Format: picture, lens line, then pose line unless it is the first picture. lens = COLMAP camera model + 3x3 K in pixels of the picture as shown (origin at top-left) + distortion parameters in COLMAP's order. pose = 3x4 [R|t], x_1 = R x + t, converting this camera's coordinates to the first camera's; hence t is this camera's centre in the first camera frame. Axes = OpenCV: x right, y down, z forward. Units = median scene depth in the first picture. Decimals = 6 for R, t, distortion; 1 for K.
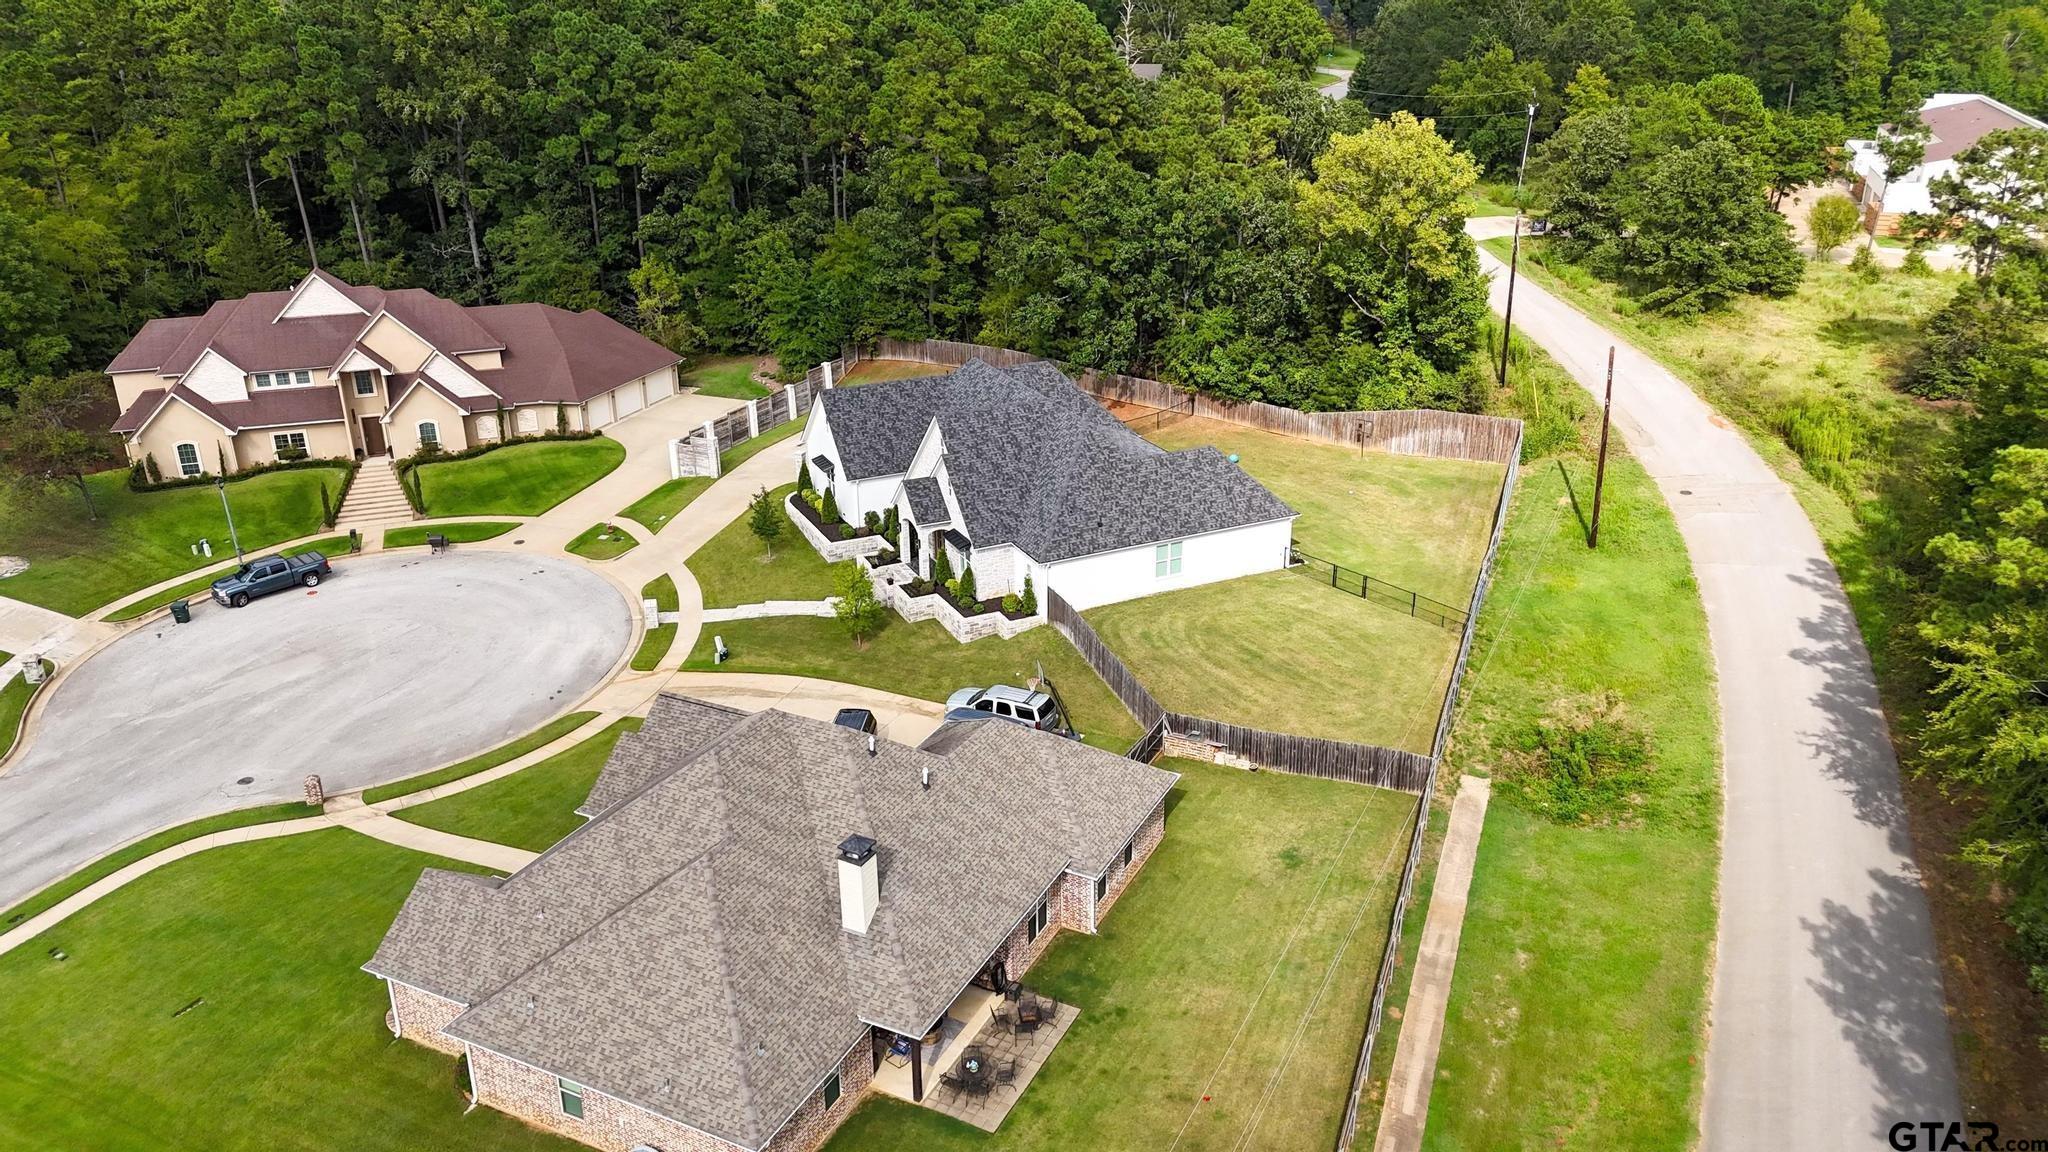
lens RADIAL K [[1516.8, 0, 1031.7], [0, 1516.8, 564.0], [0, 0, 1]] dist [0.062044, -0.065285]
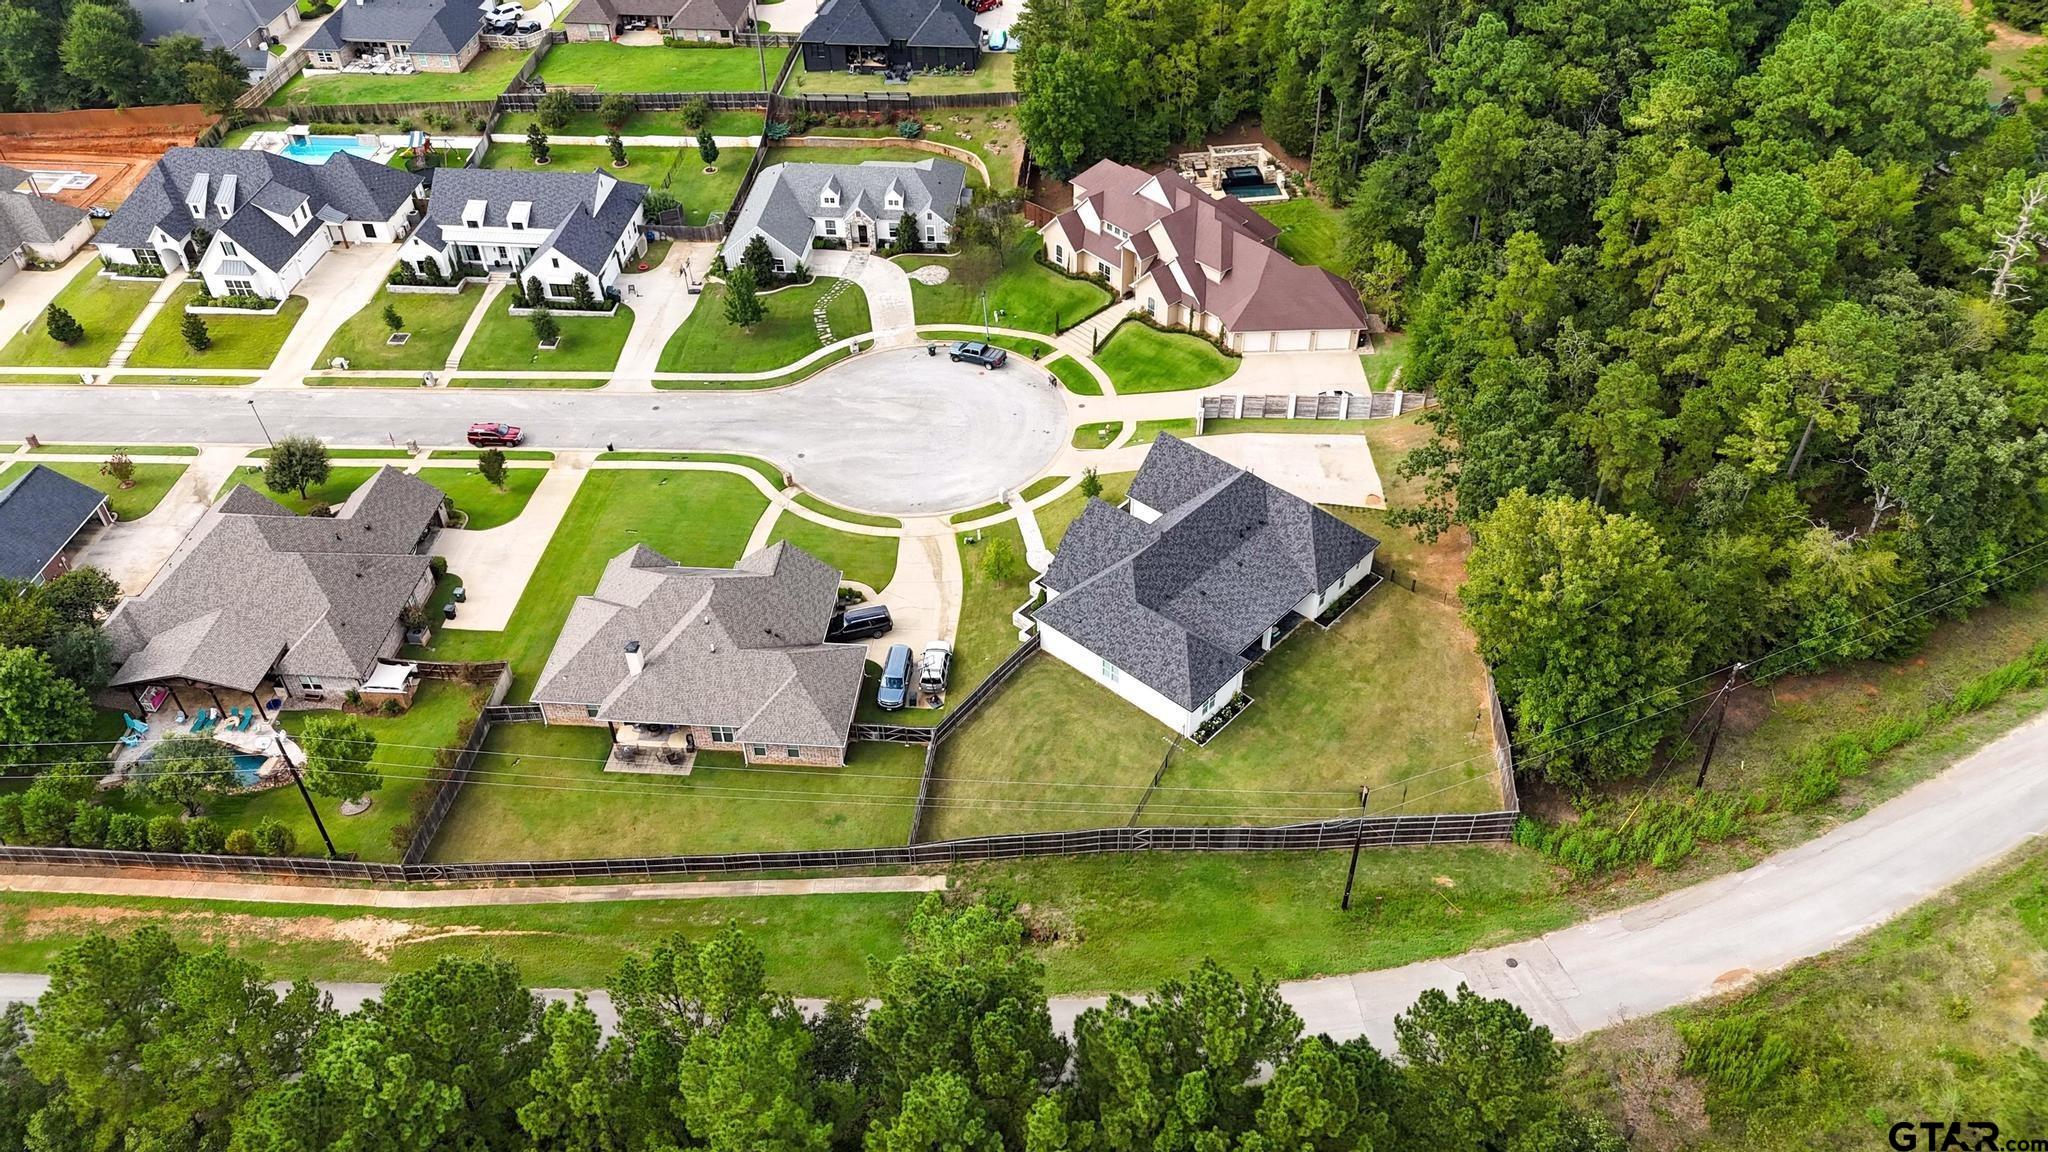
lens RADIAL K [[1516.8, 0, 1034.2], [0, 1516.8, 561.7], [0, 0, 1]] dist [0.062044, -0.065285]
pose [[0.373493, 0.601677, -0.706037, 0.846172], [-0.340789, 0.796892, 0.498825, -0.647388], [0.862766, 0.054302, 0.502679, 0.174402]]
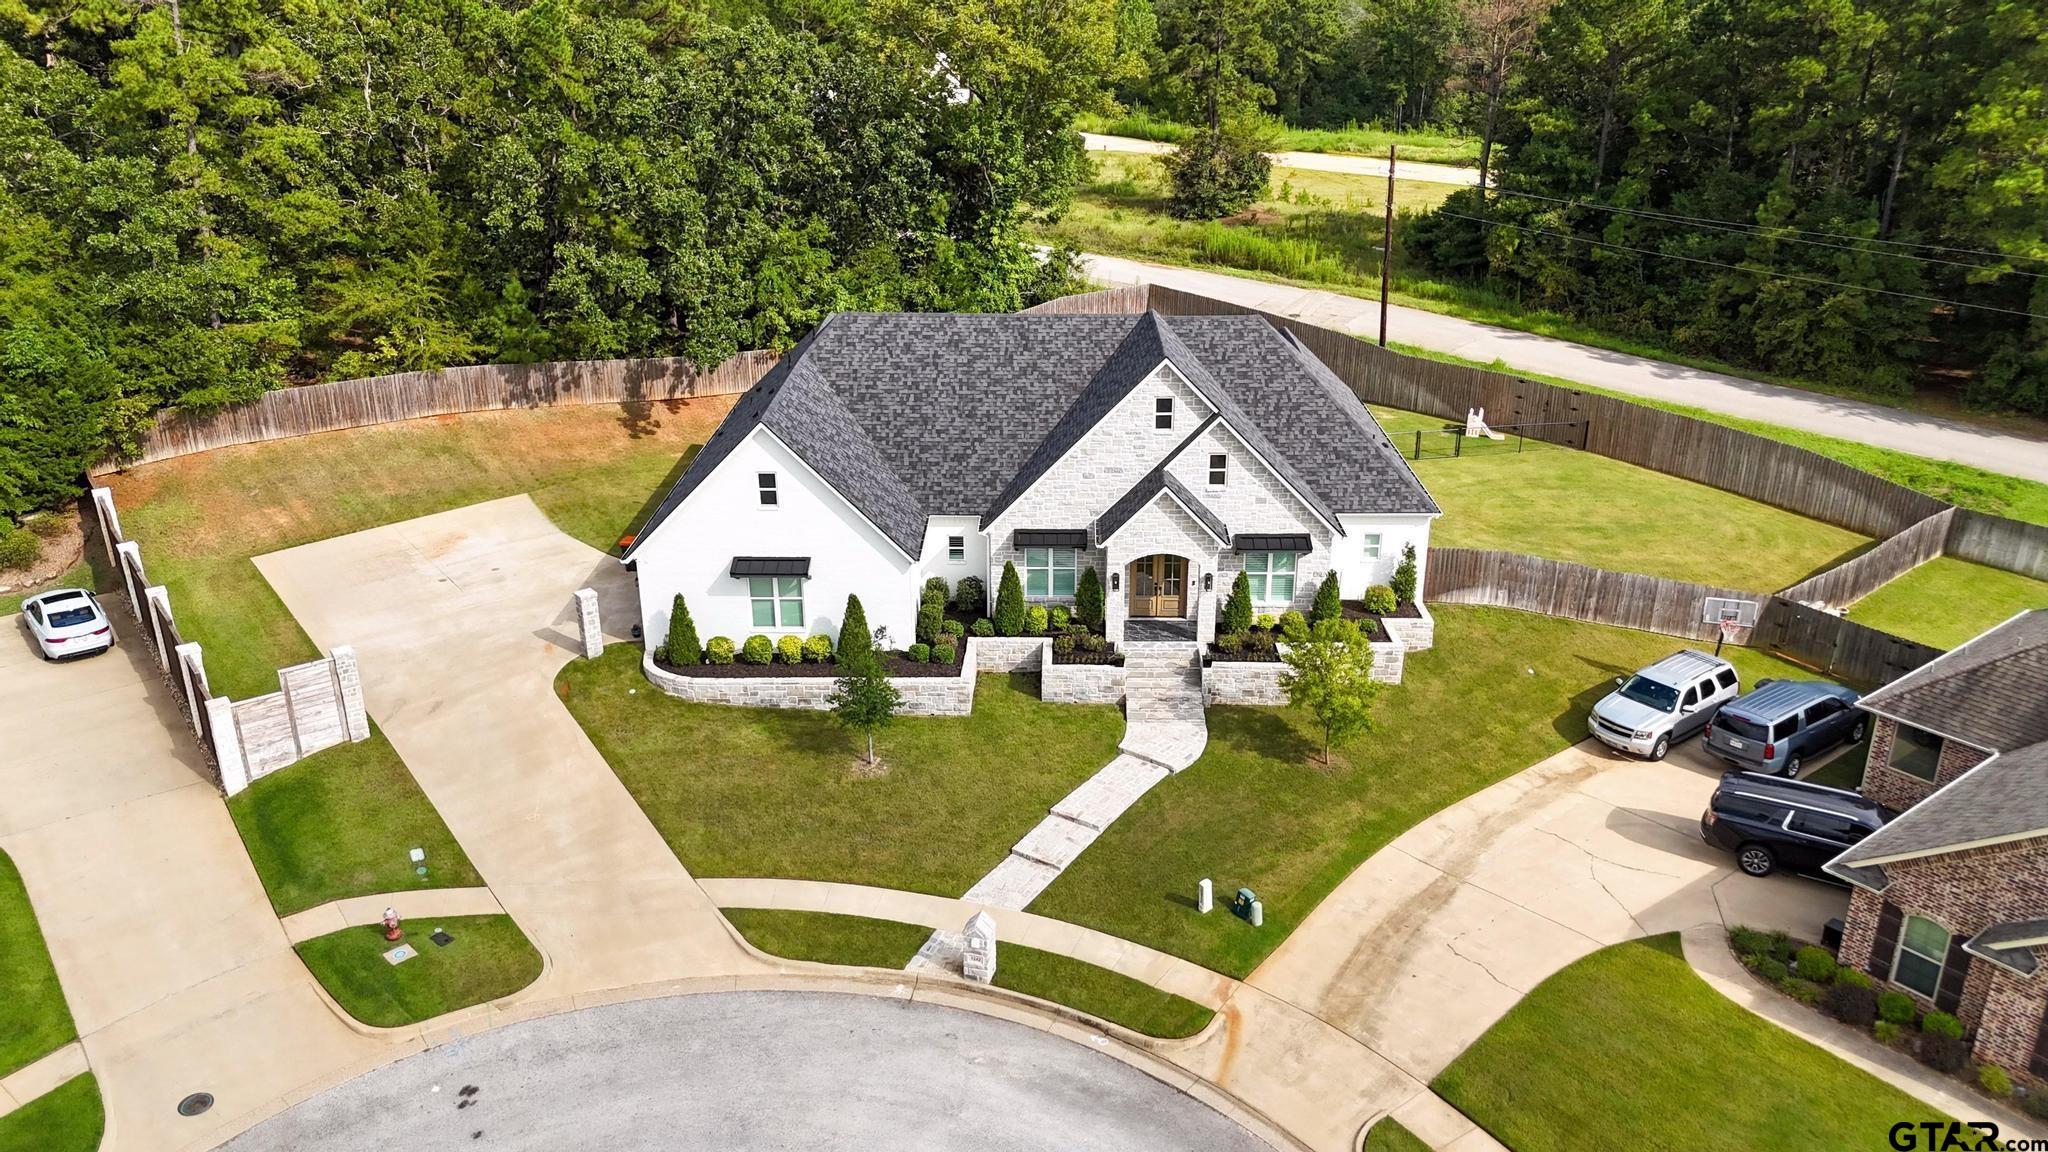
lens RADIAL K [[1516.8, 0, 1029.0], [0, 1516.8, 576.2], [0, 0, 1]] dist [0.062044, -0.065285]
pose [[0.446797, -0.326983, 0.832739, -0.493675], [0.333779, 0.924531, 0.183941, -0.121602], [-0.830039, 0.195766, 0.522217, 0.644112]]
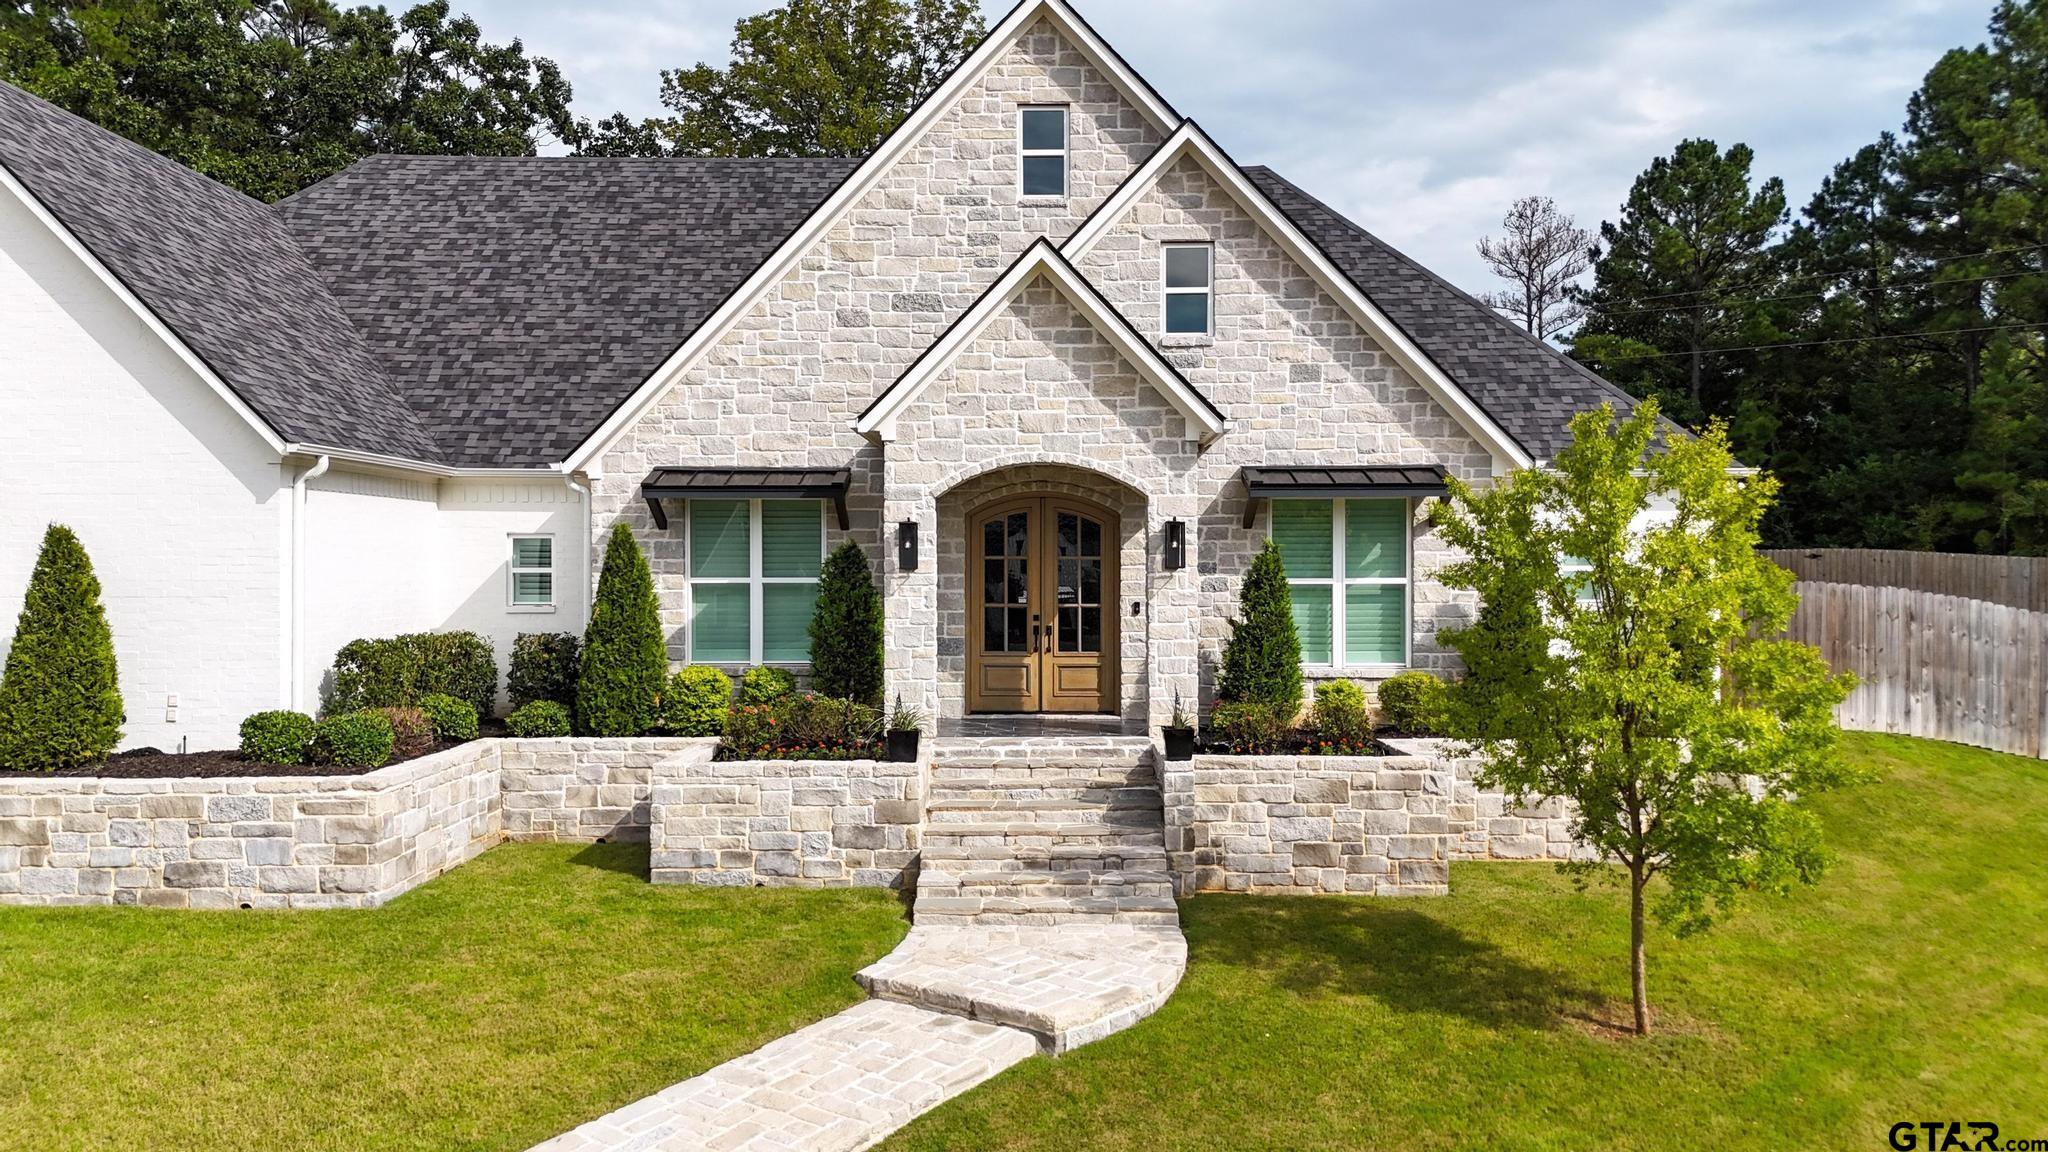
lens RADIAL K [[1516.8, 0, 1042.9], [0, 1516.8, 573.1], [0, 0, 1]] dist [0.062044, -0.065285]
pose [[0.426419, 0.001396, 0.904525, -0.222638], [0.335912, 0.928240, -0.159791, 0.013695], [-0.839839, 0.371979, 0.395351, 0.797360]]
